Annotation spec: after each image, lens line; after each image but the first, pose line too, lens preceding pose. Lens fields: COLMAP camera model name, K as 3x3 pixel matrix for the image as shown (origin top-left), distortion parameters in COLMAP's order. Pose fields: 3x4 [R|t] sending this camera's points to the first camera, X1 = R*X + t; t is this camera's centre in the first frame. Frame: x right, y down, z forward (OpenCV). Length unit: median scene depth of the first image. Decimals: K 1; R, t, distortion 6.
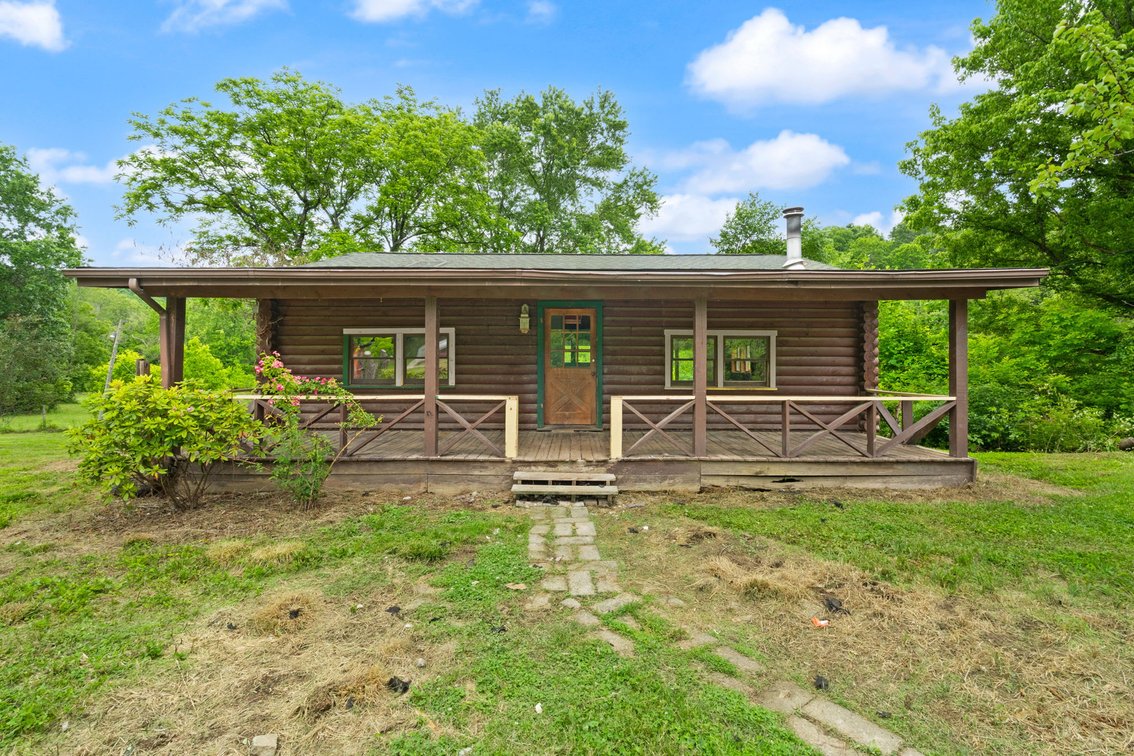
lens RADIAL K [[526.8, 0, 567.0], [0, 526.8, 378.0], [0, 0, 1]] dist [-0.010307, -0.000469]
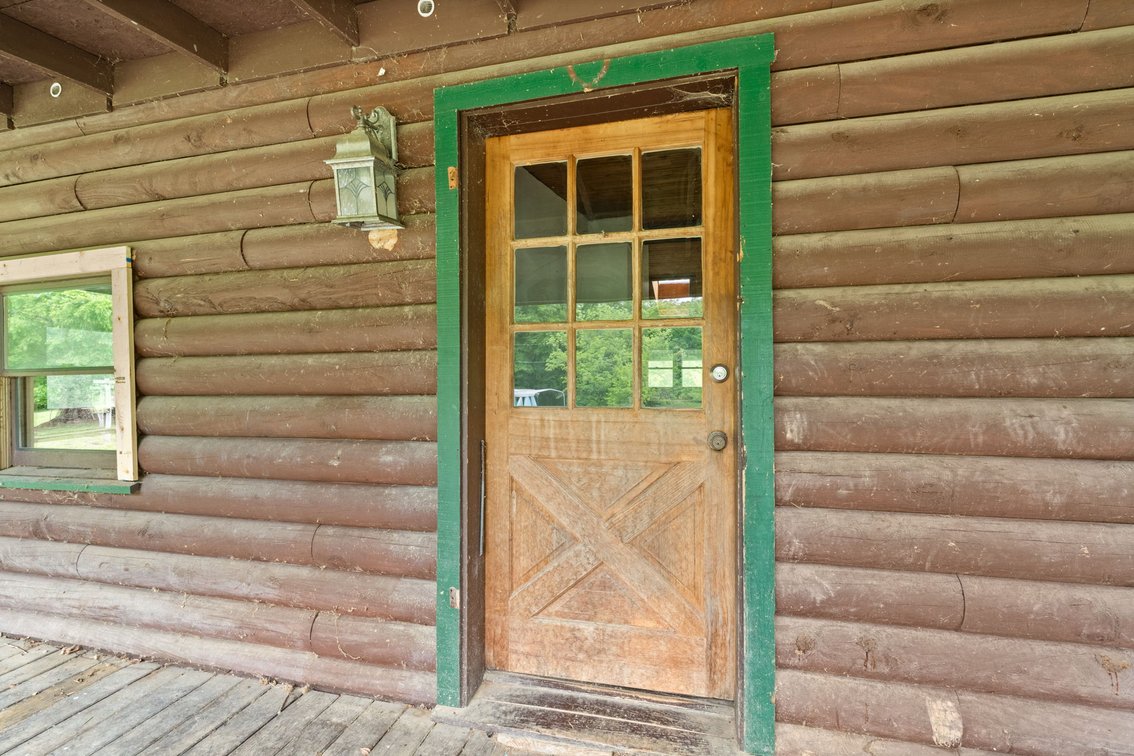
lens RADIAL K [[526.8, 0, 567.0], [0, 526.8, 378.0], [0, 0, 1]] dist [-0.010307, -0.000469]
pose [[0.967728, -0.008880, -0.251840, 0.046200], [0.006087, 0.999911, -0.011866, -0.030090], [0.251923, 0.009950, 0.967696, 0.829638]]
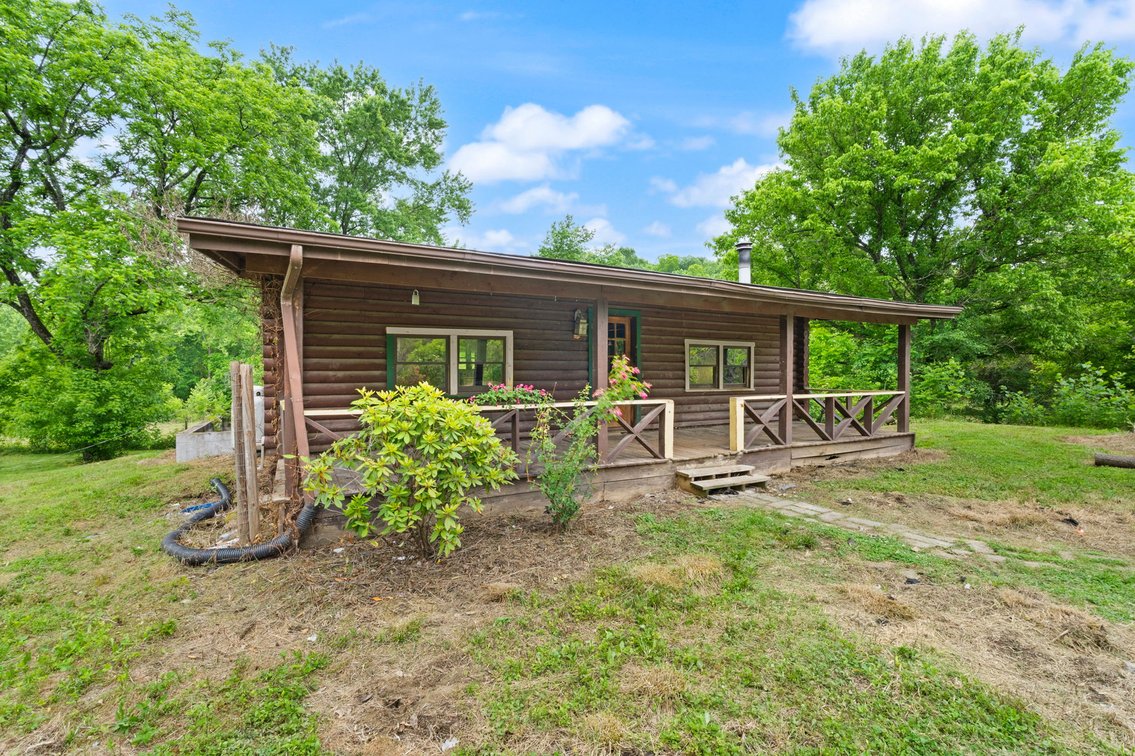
lens RADIAL K [[518.2, 0, 568.9], [0, 518.2, 397.7], [0, 0, 1]] dist [0.001701, 0.000211]
pose [[0.872134, -0.027680, 0.488483, -0.590172], [0.016361, 0.999490, 0.027425, -0.000421], [-0.488993, -0.015926, 0.872142, 0.149797]]
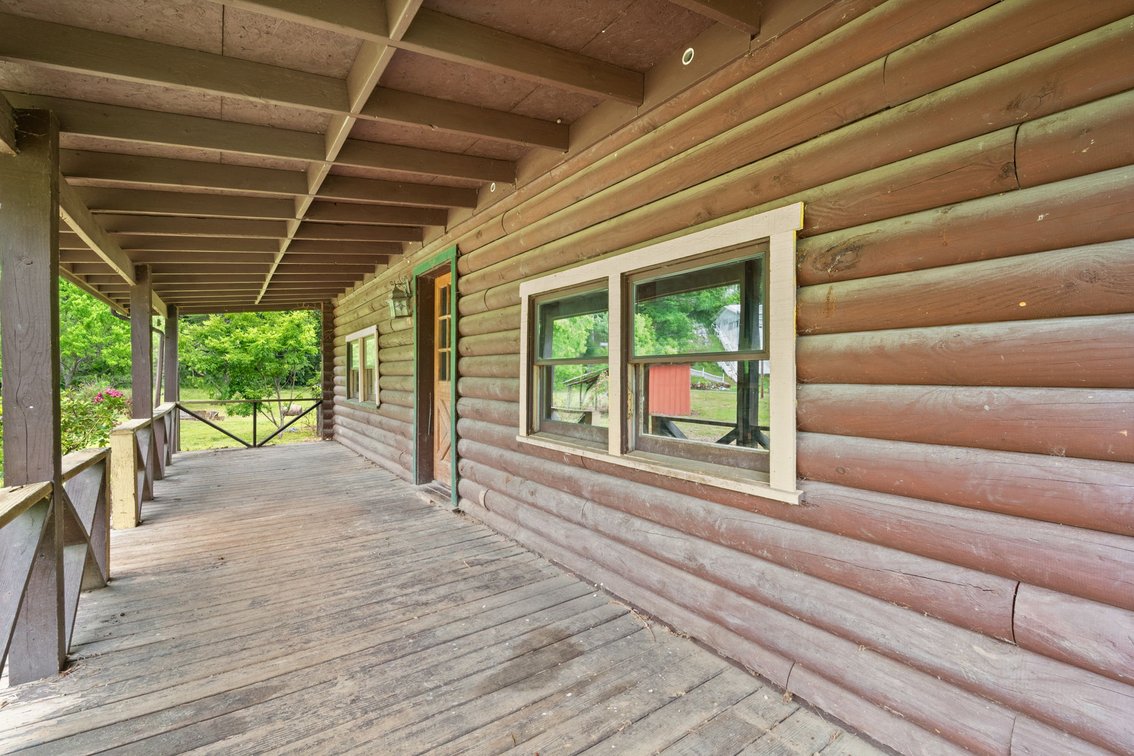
lens RADIAL K [[526.8, 0, 567.0], [0, 526.8, 378.0], [0, 0, 1]] dist [-0.010307, -0.000469]
pose [[0.557775, 0.002656, -0.829988, 0.522155], [0.005096, 0.999965, 0.006625, -0.026261], [0.829977, -0.007924, 0.557742, 0.827661]]
